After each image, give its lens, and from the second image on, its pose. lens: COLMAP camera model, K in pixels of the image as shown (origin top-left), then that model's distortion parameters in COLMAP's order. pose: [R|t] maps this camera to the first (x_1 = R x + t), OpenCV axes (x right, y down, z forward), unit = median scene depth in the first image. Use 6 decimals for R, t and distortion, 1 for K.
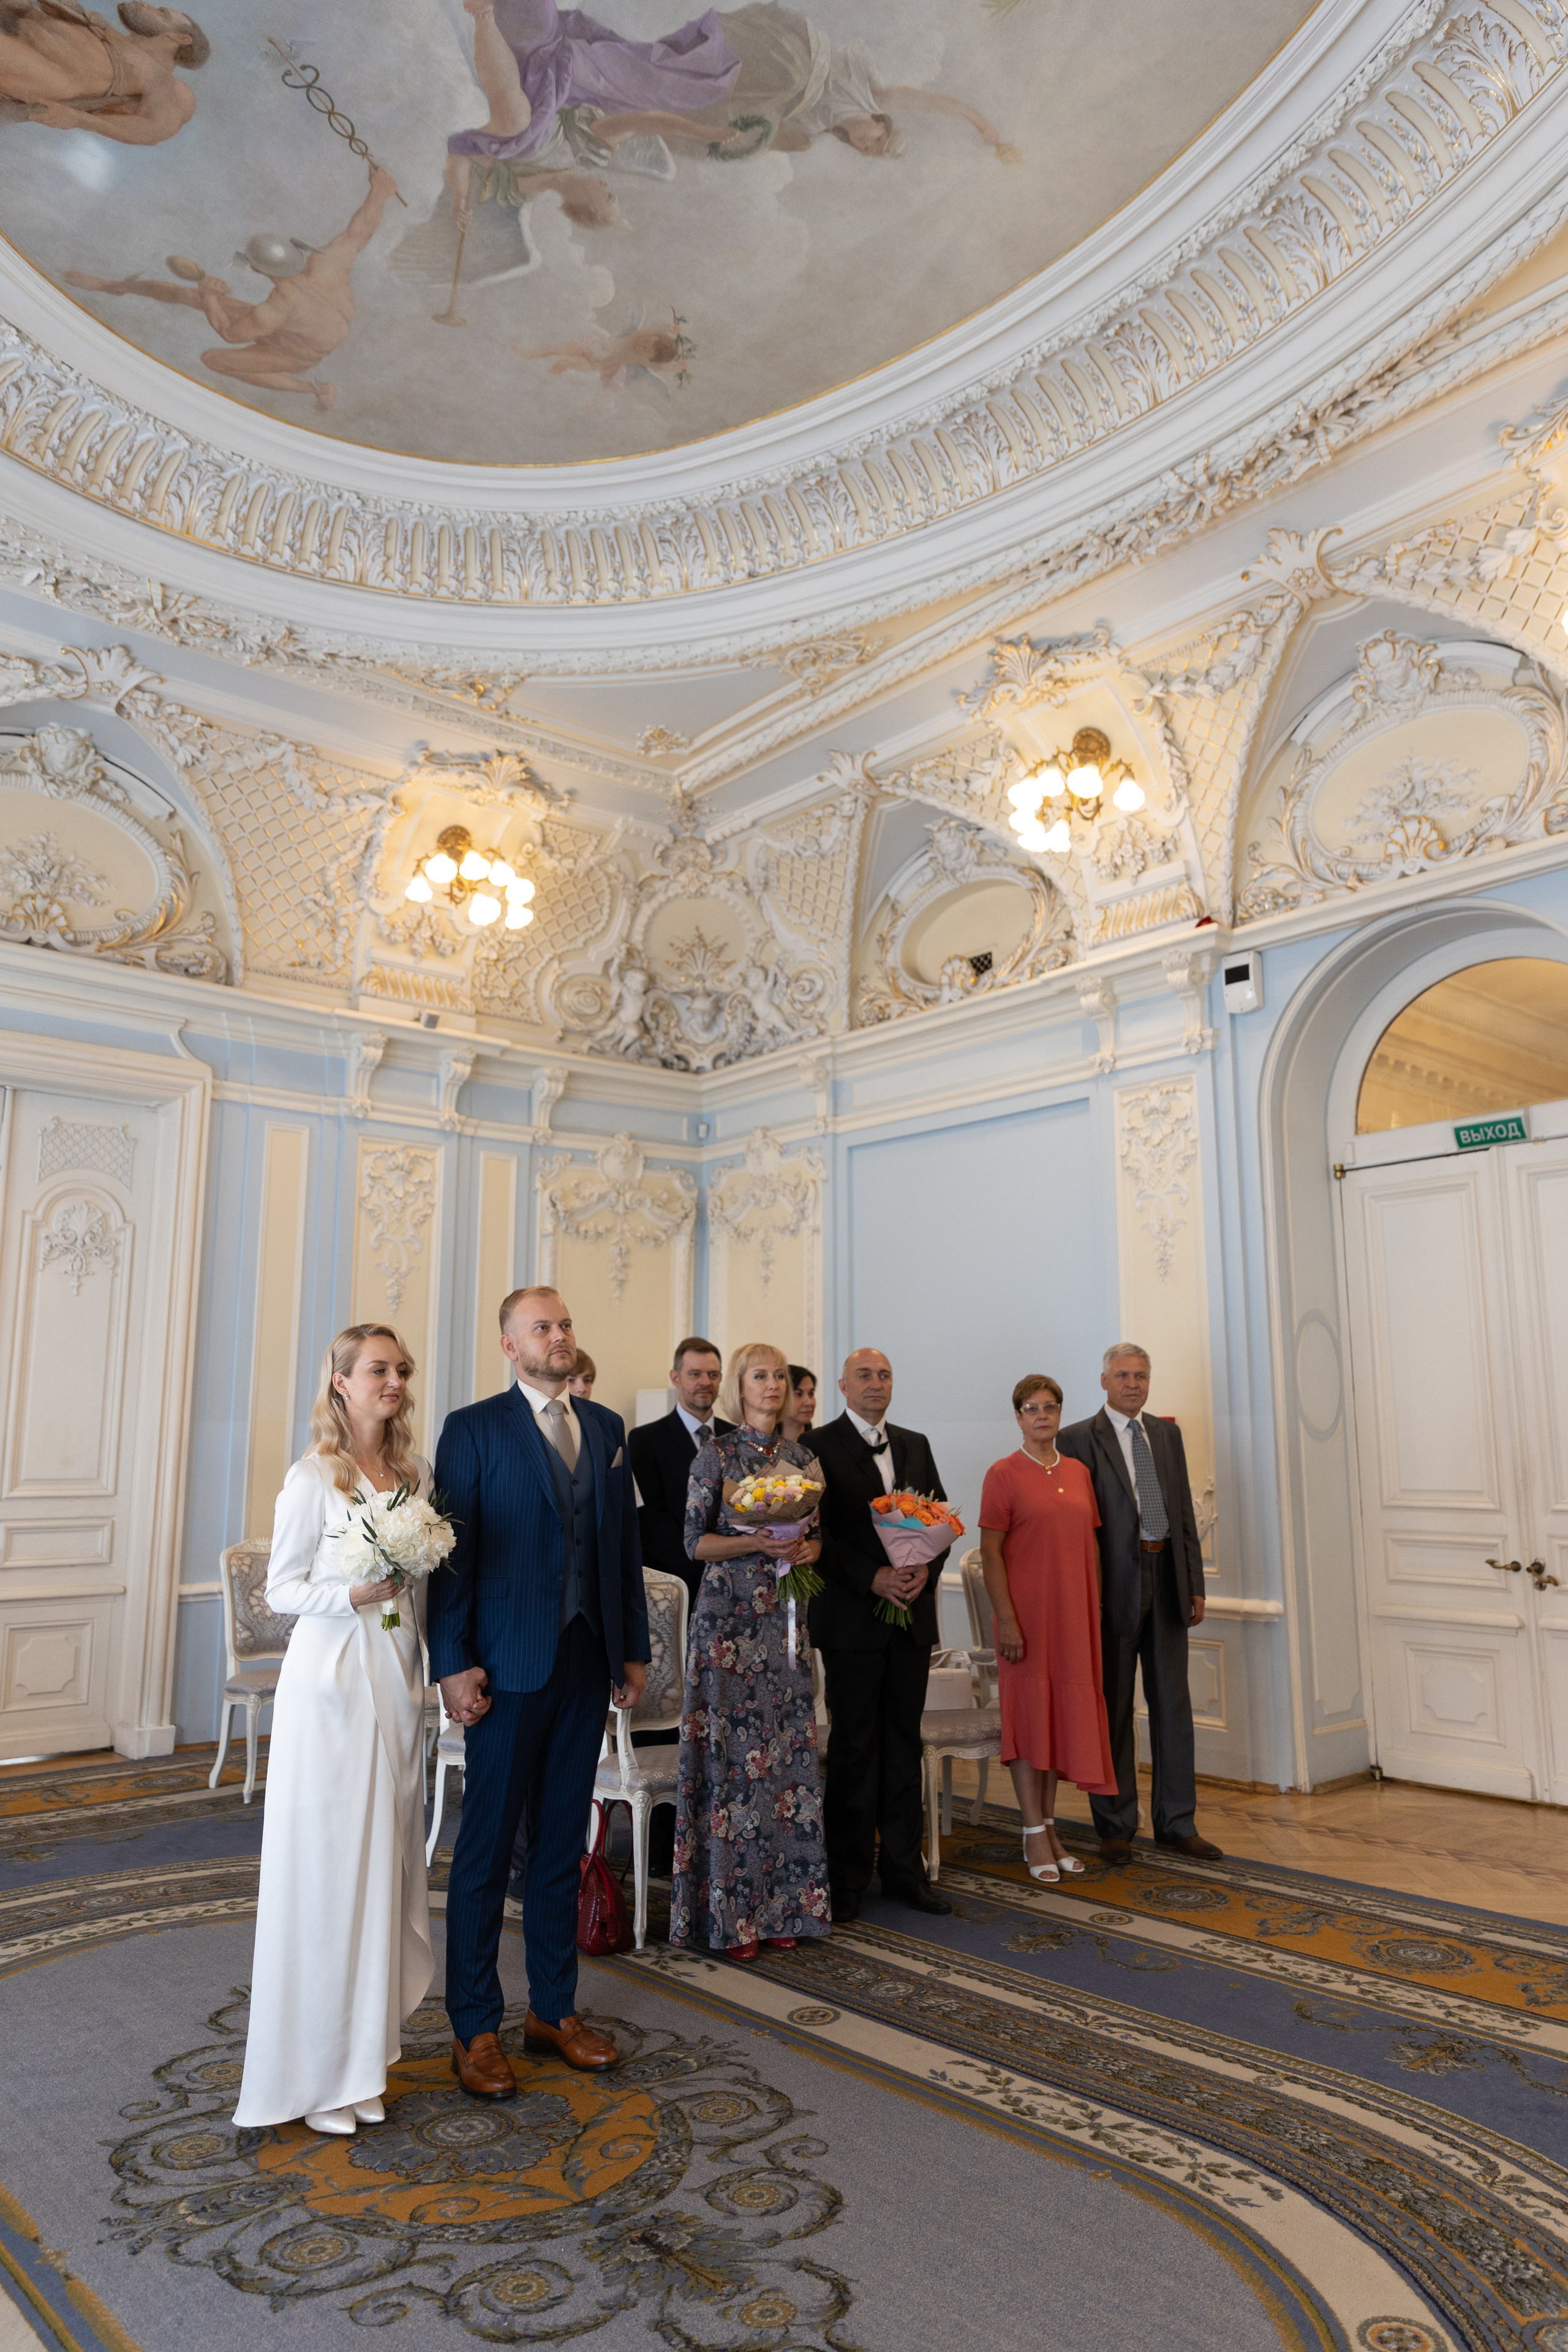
lens RADIAL K [[1589.4, 0, 780.4], [0, 1589.4, 1170.6], [0, 0, 1]] dist [0.019839, -0.010078]
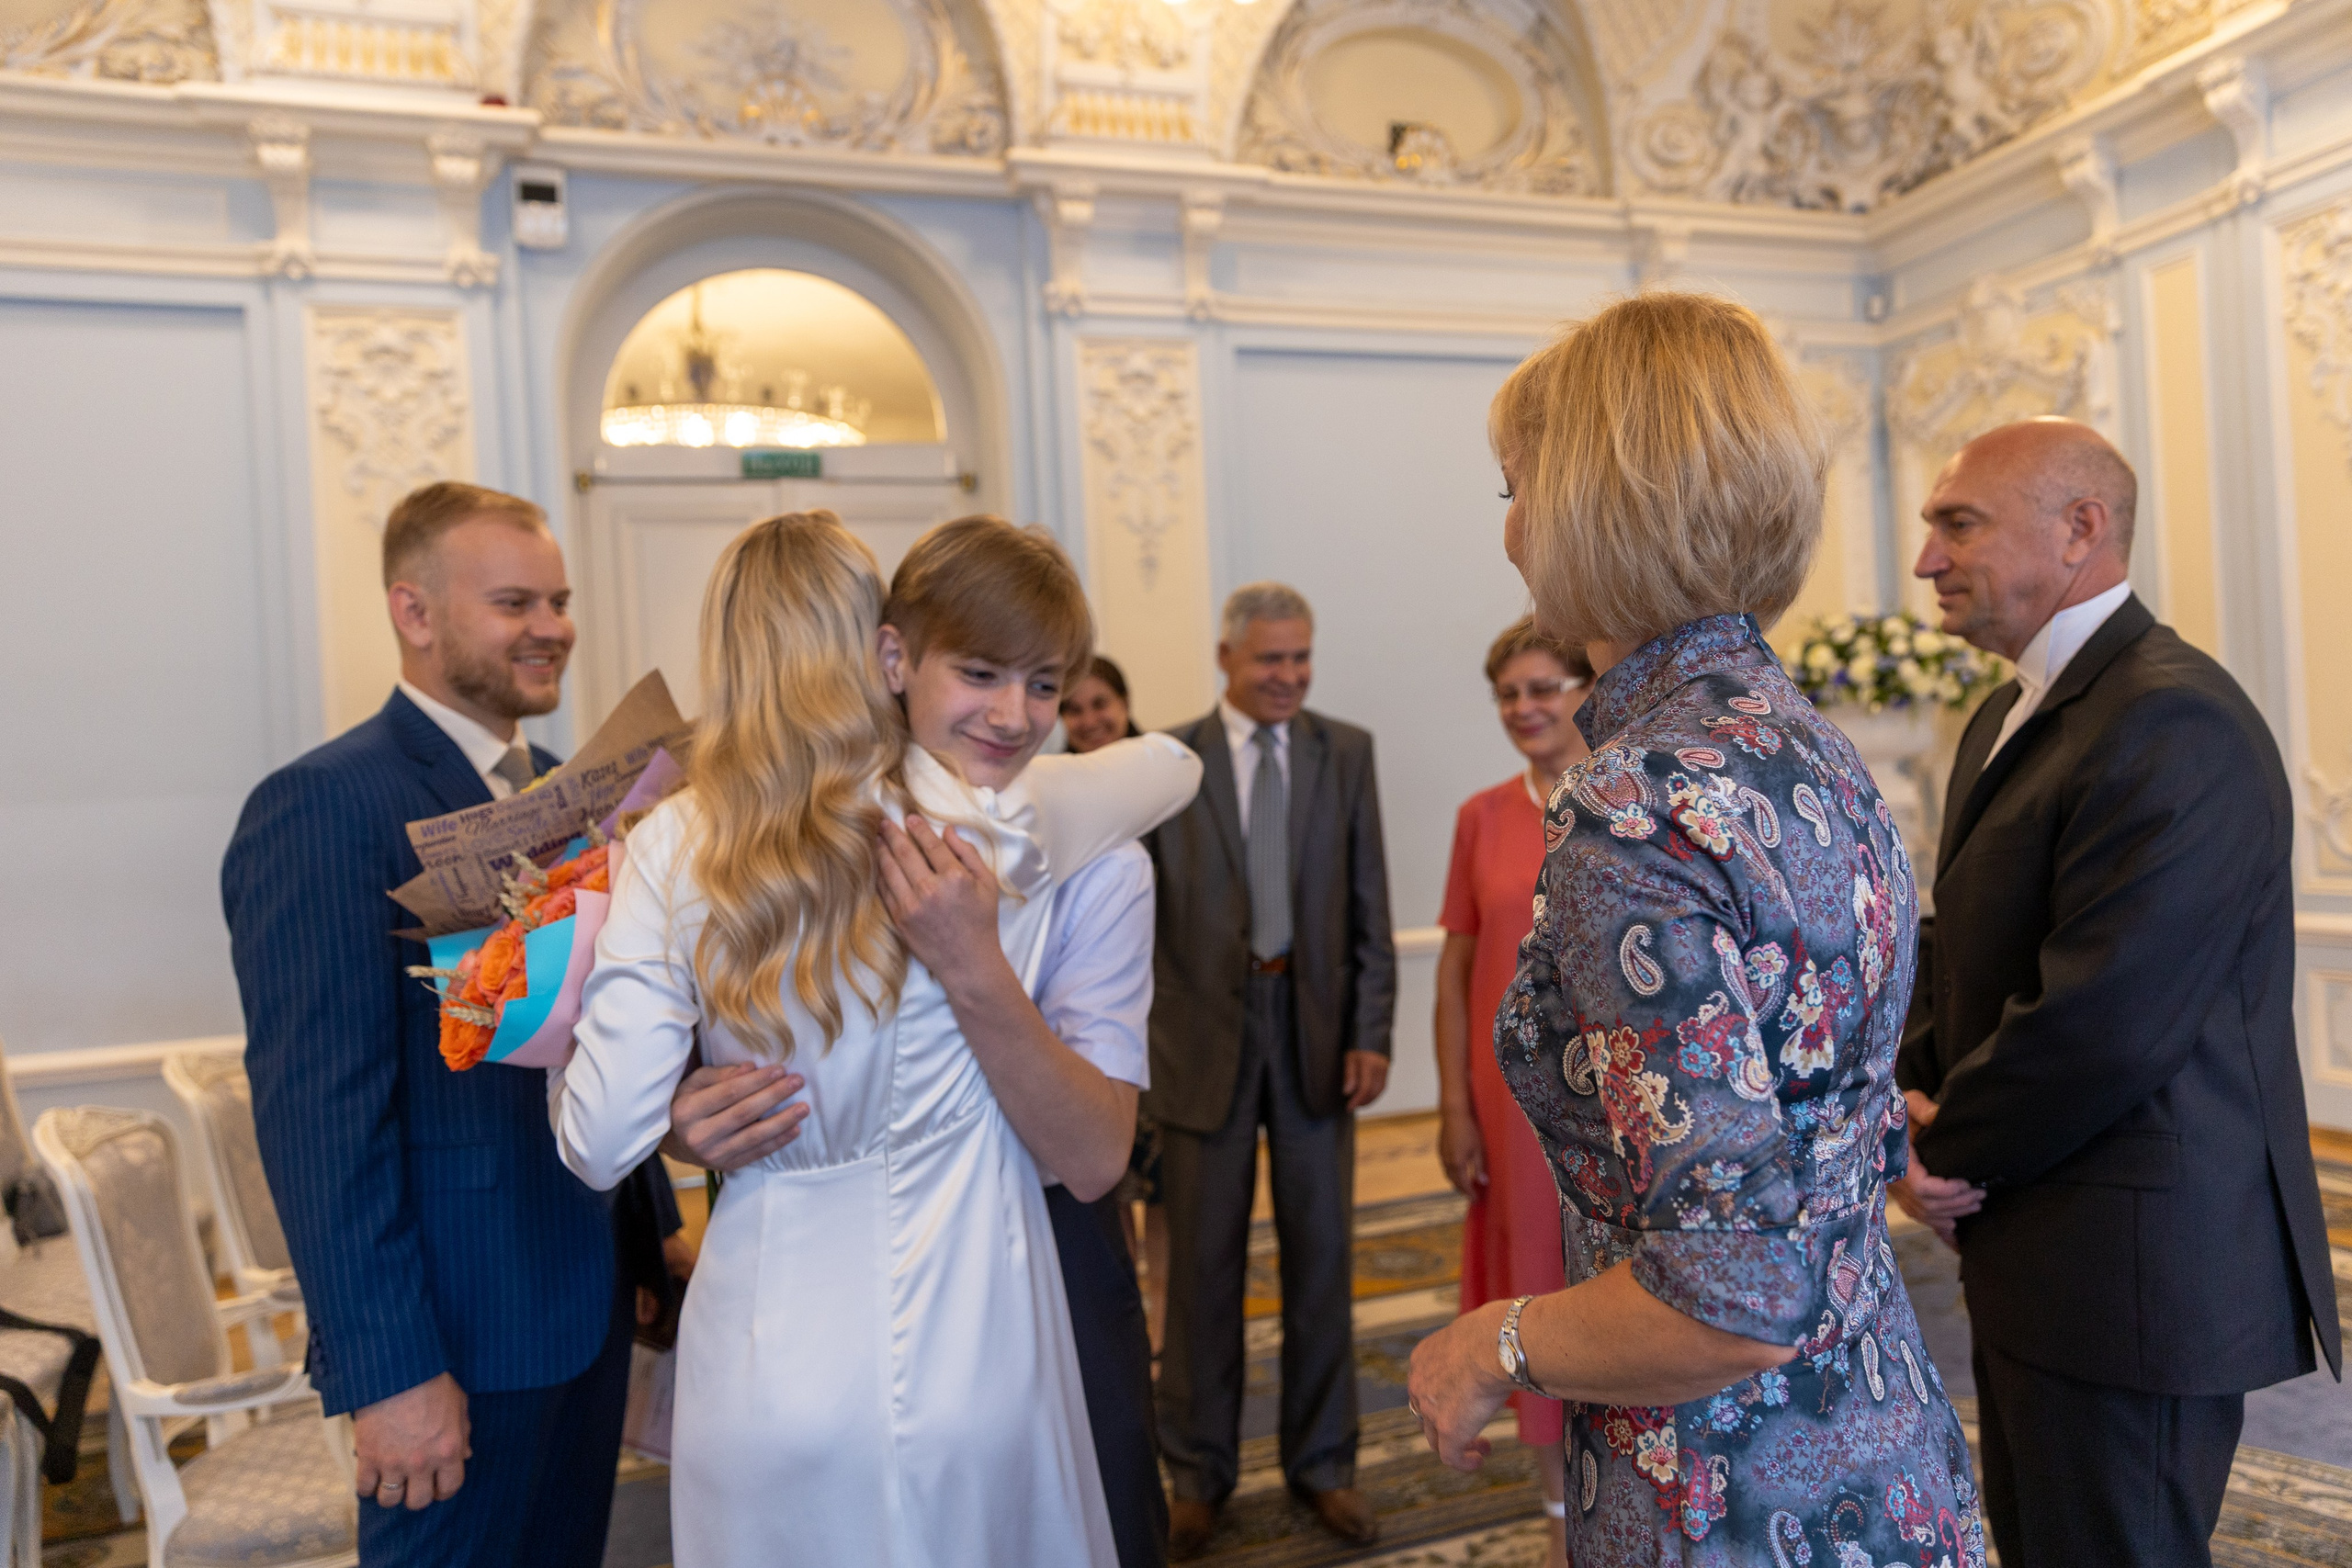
lens RADIAL K [[1589.2, 0, 1173.9], [0, 1589.2, 776.9], [0, 0, 1]] dist [0.019839, -0.010078]
pose [[0.352597, -0.005873, 0.935757, -0.325386], [-0.095739, 0.994507, 0.042316, 0.092604], [-0.930865, -0.104509, 0.350098, 0.471701]]
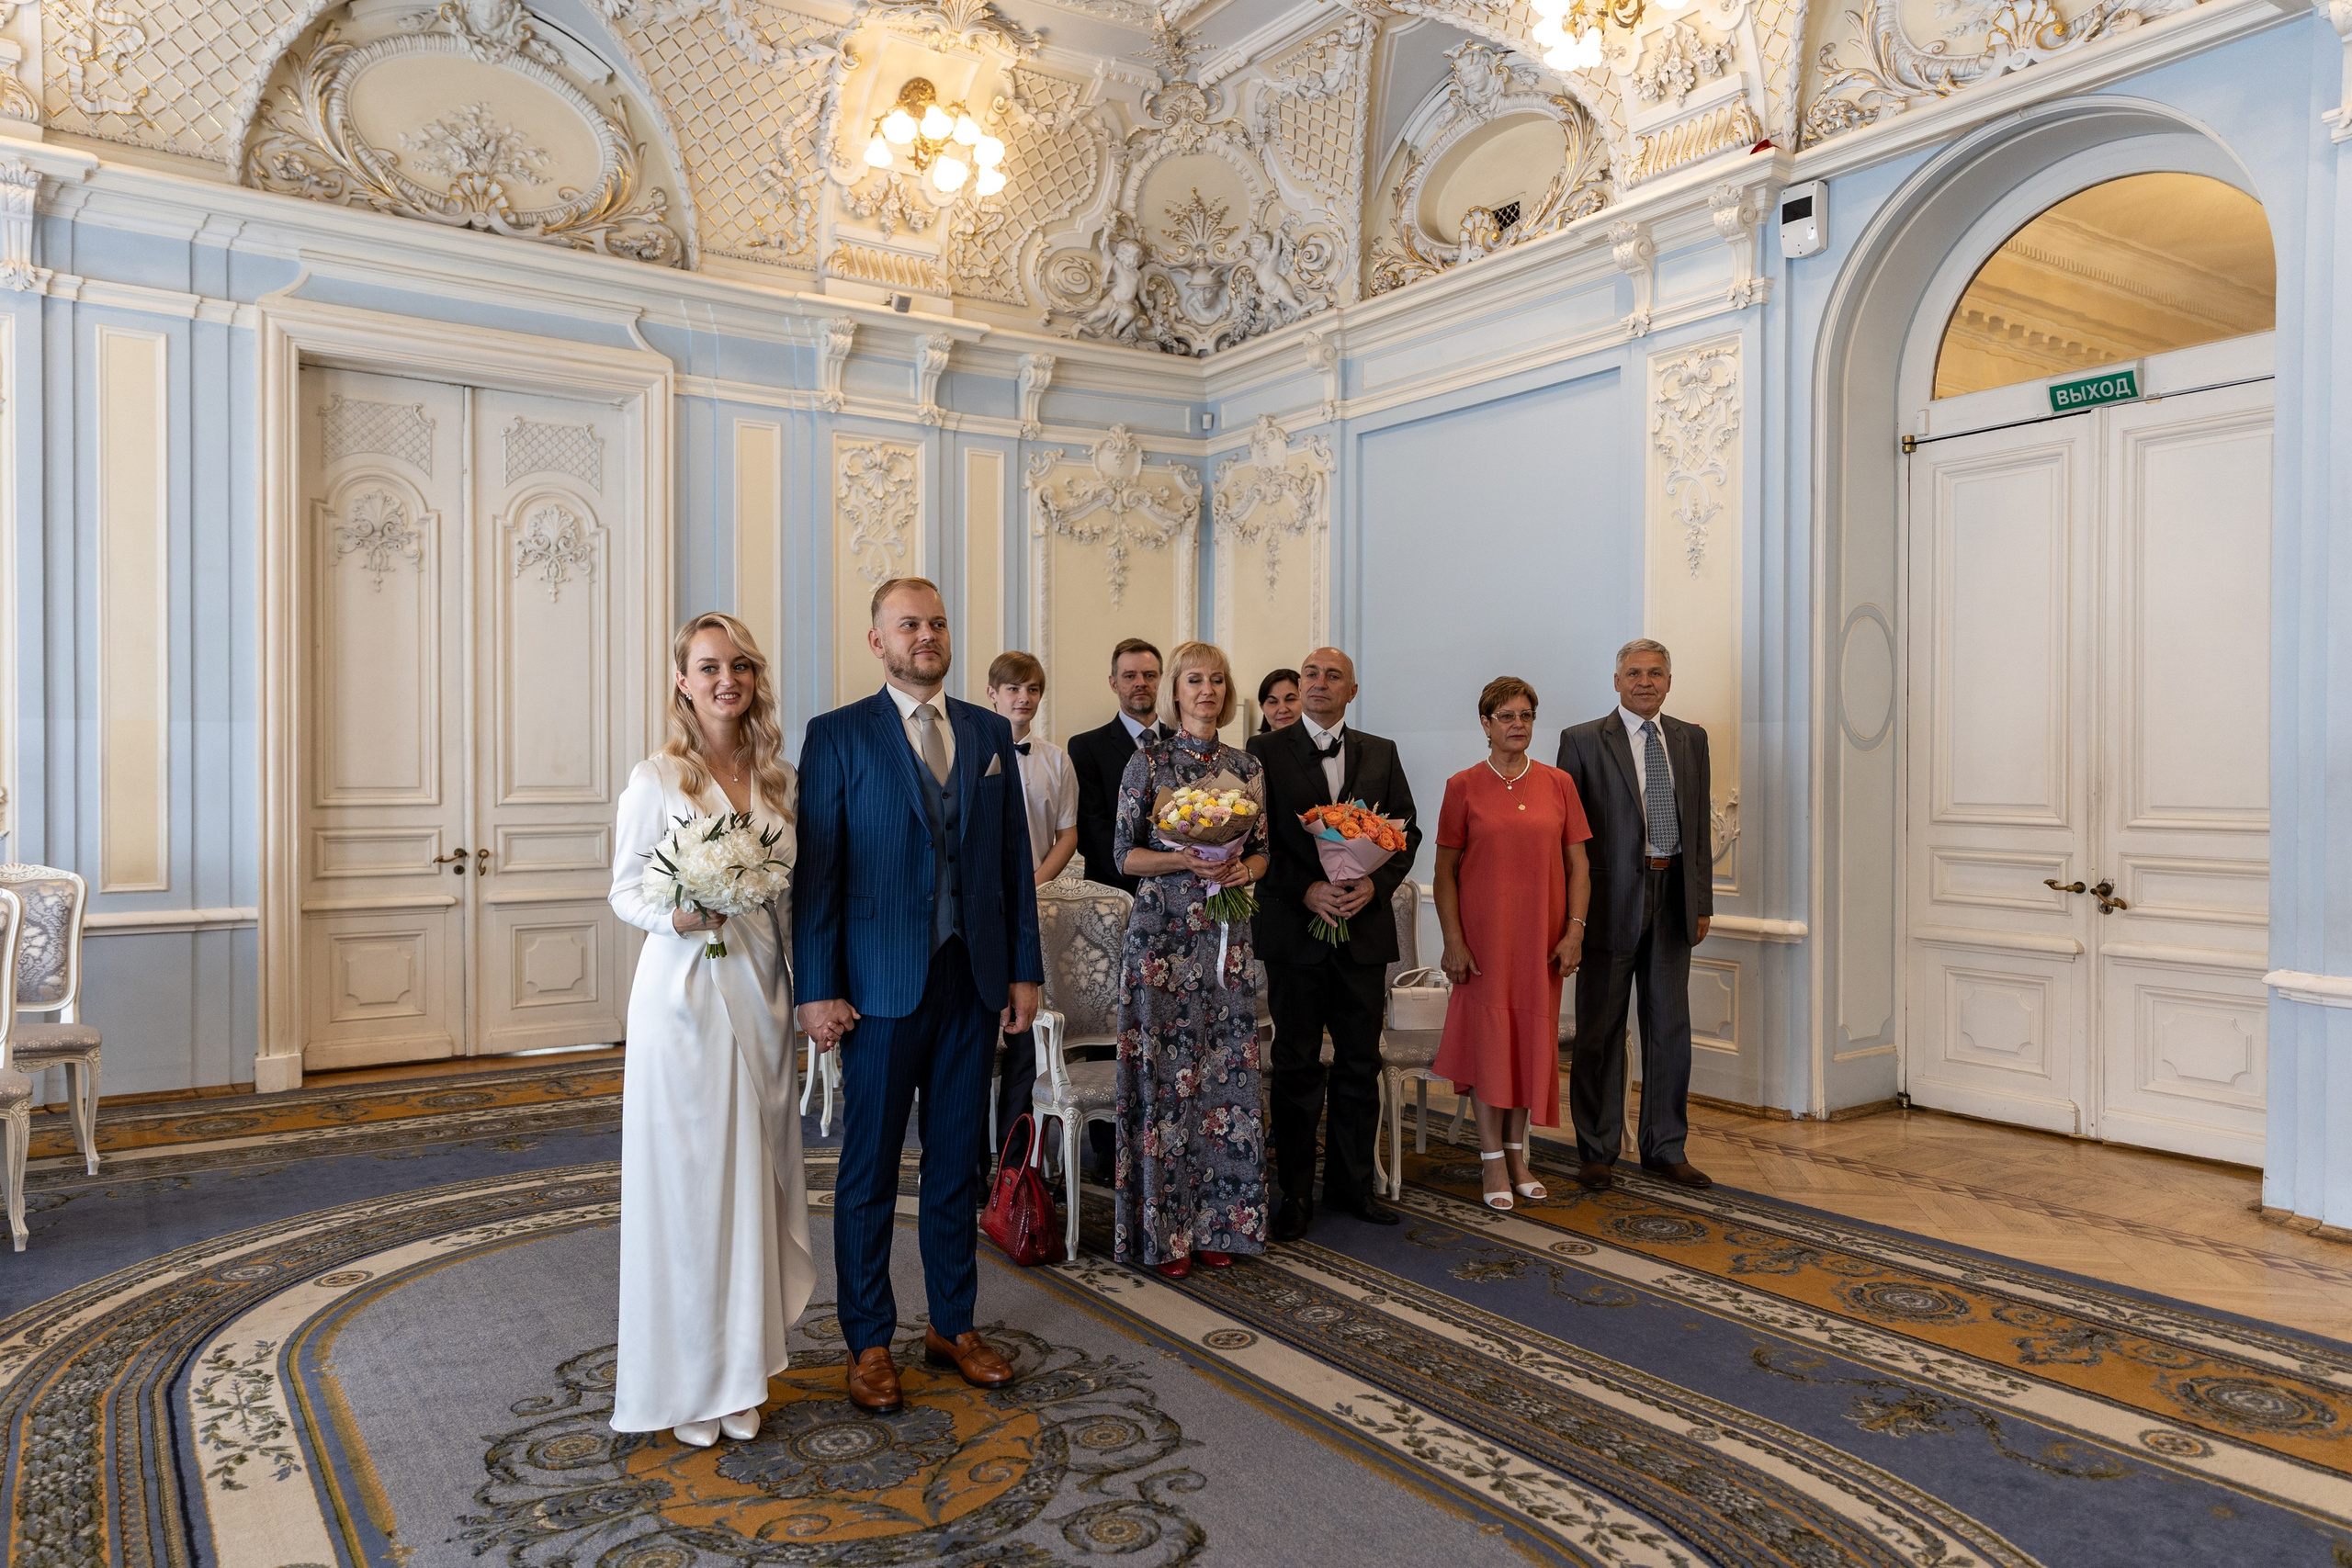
lens RADIAL K [[1589.2, 0, 1175.7], [0, 1589.2, 774.7], [0, 0, 1]] dist [0.019839, -0.010078]
pose [[0.993080, 0.002809, -0.117410, 0.062301], [0.018576, 0.983373, 0.180645, 0.014489], [0.115965, -0.181576, 0.976515, 0.078026]]
